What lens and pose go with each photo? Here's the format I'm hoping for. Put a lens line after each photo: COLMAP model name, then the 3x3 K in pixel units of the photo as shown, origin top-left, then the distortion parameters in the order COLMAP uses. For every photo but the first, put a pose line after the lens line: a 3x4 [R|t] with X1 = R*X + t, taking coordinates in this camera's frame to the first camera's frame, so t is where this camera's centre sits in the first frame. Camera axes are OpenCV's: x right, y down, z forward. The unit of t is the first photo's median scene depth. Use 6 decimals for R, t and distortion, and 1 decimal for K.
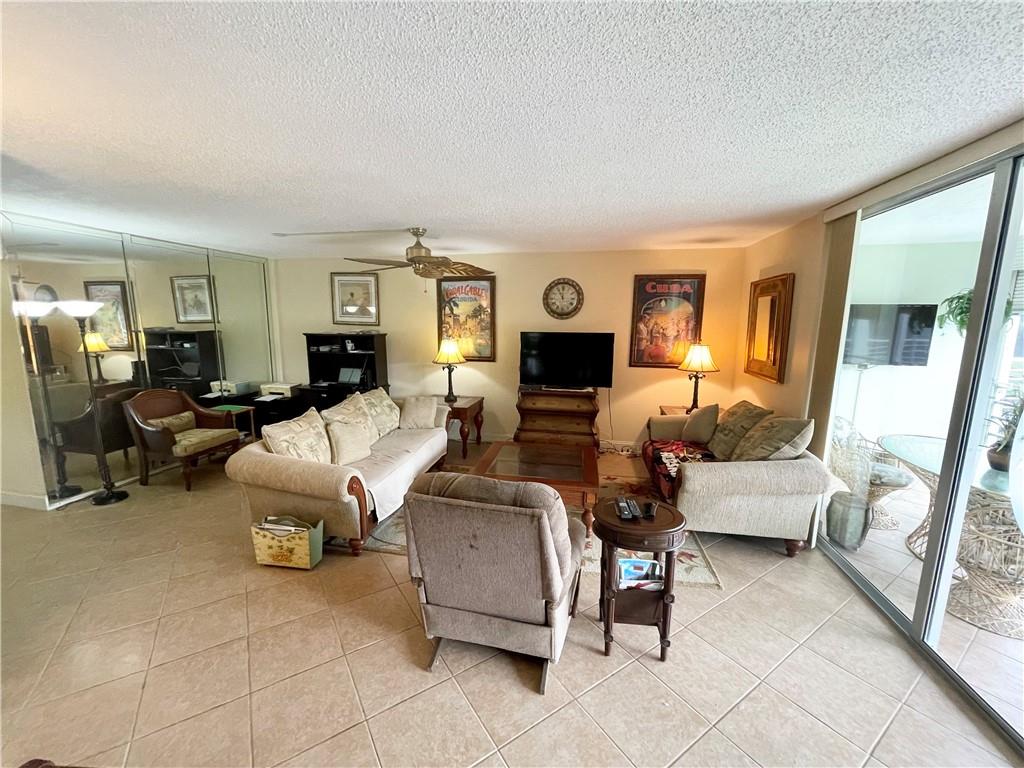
lens RADIAL K [[417.4, 0, 513.5], [0, 417.4, 385.5], [0, 0, 1]] dist [-0.004326, -0.001055]
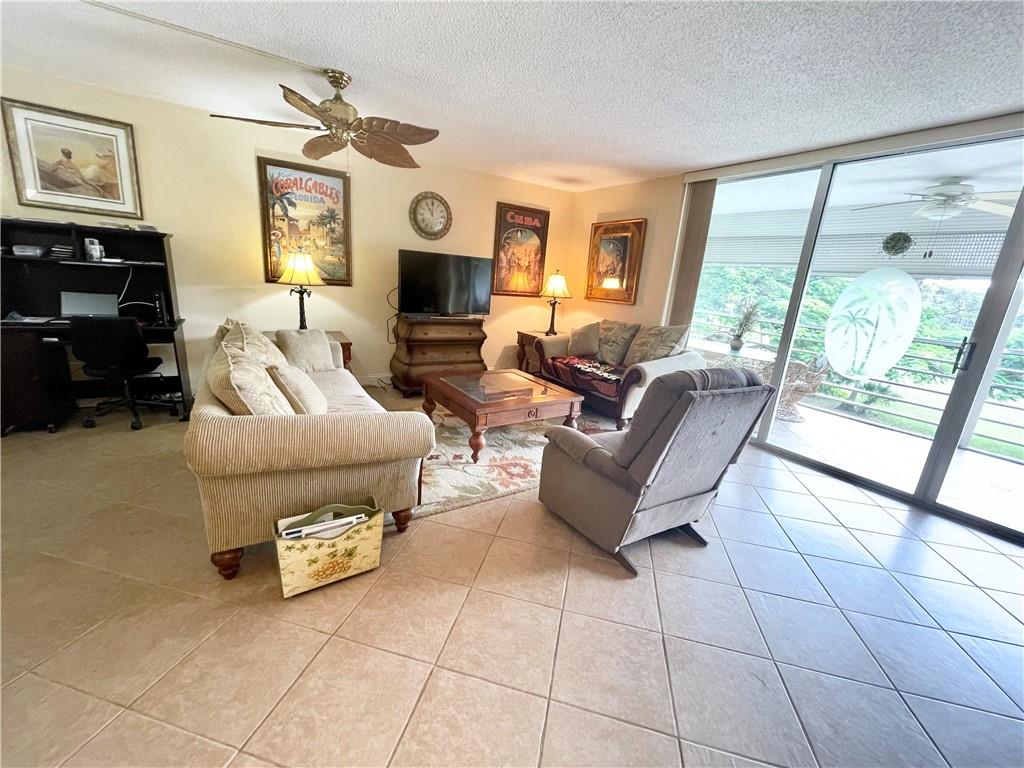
lens RADIAL K [[417.4, 0, 512.3], [0, 417.4, 384.1], [0, 0, 1]] dist [-0.004326, -0.001055]
pose [[0.723413, -0.126216, 0.678781, -0.425528], [0.041650, 0.989335, 0.139574, 0.032915], [-0.689159, -0.072699, 0.720955, 0.213595]]
